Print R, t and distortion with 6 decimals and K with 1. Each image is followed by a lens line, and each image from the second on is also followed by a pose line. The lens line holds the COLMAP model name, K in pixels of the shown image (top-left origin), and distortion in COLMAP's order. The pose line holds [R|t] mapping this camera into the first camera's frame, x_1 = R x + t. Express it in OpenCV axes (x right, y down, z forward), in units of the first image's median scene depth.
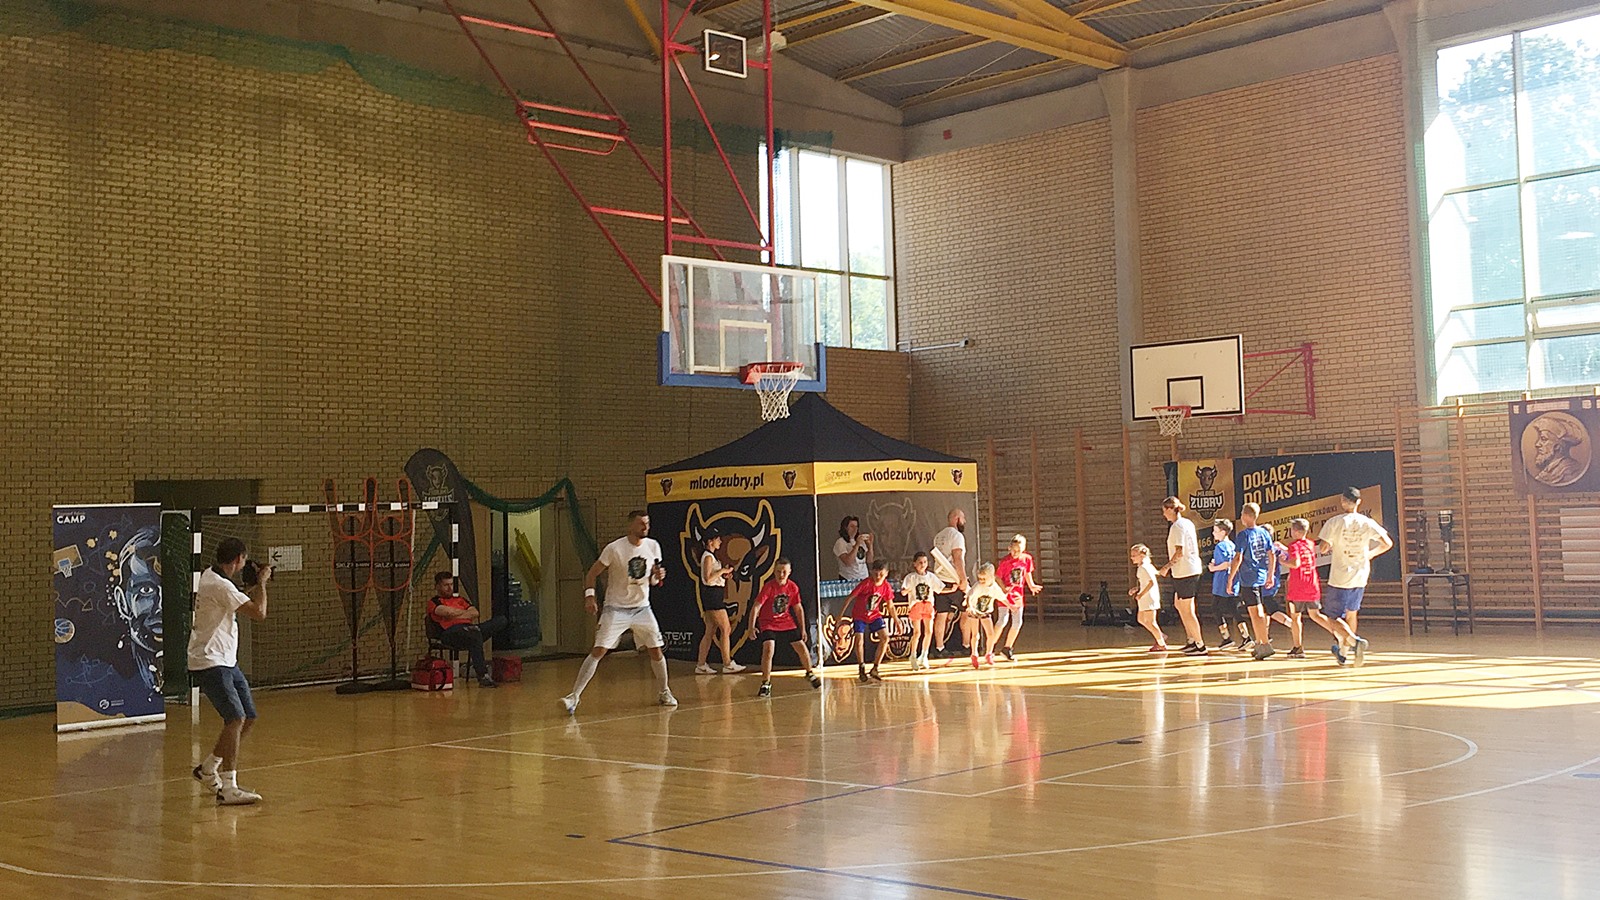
lens RADIAL K [[1761.0, 0, 975.2], [0, 1761.0, 379.6], [0, 0, 1]] dist [0.023925, -0.012859]
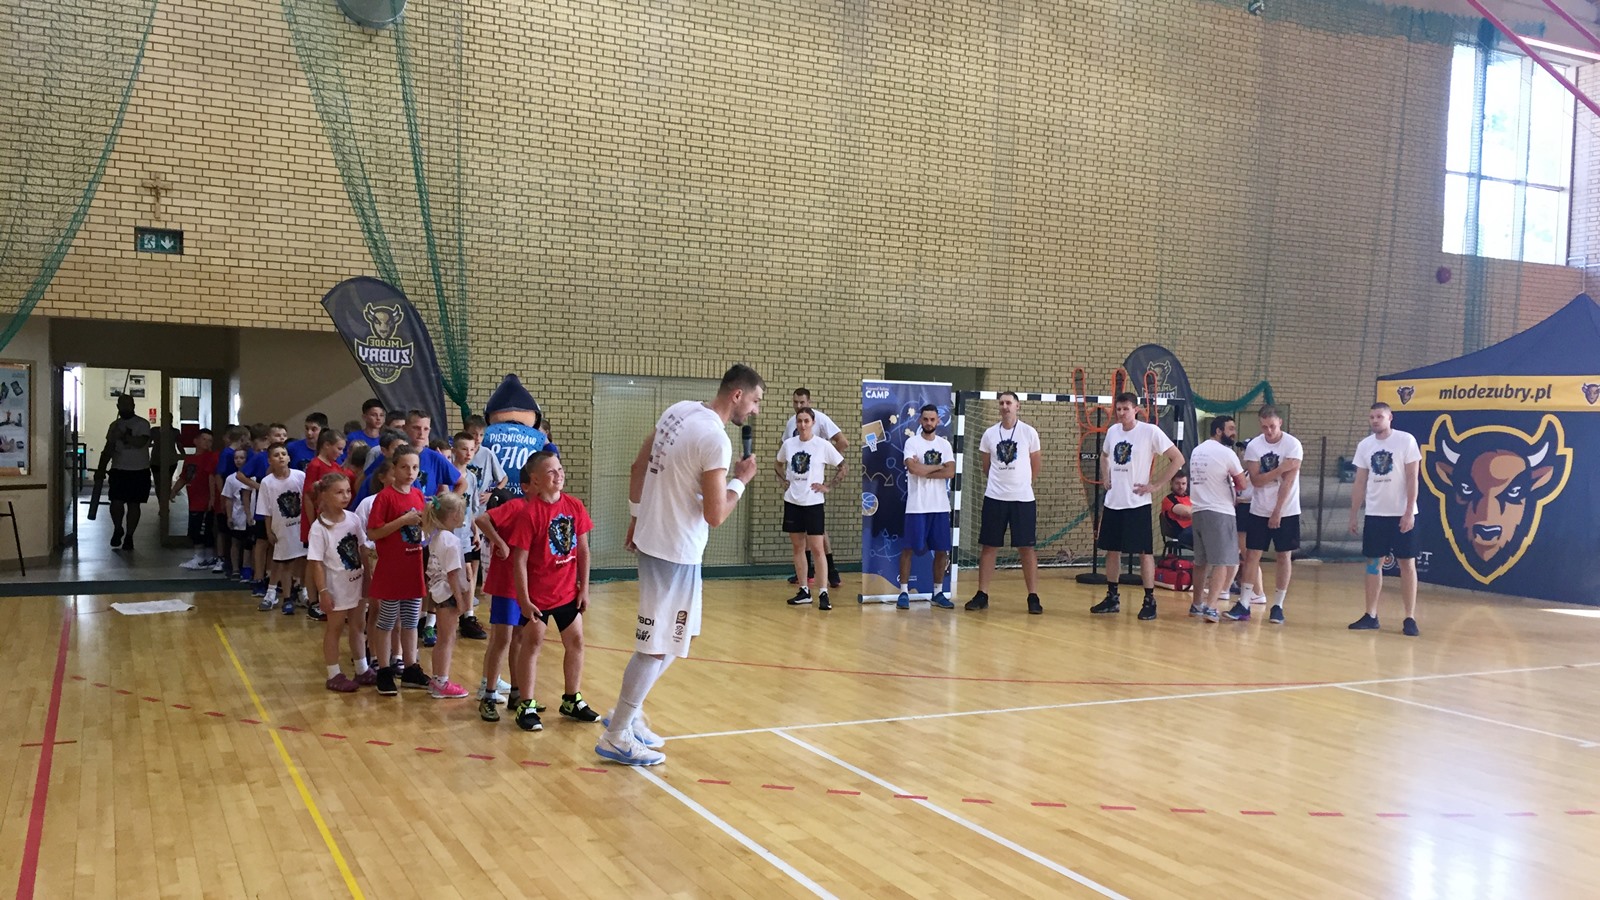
lens RADIAL K [[1363.8, 0, 795.2], [0, 1363.8, 454.0], [0, 0, 1]] dist [0.090148, -0.117142]
pose [[0.924440, 0.067546, -0.375297, -0.207271], [-0.029704, 0.993952, 0.105723, 0.025367], [0.380168, -0.086586, 0.920856, 0.212258]]
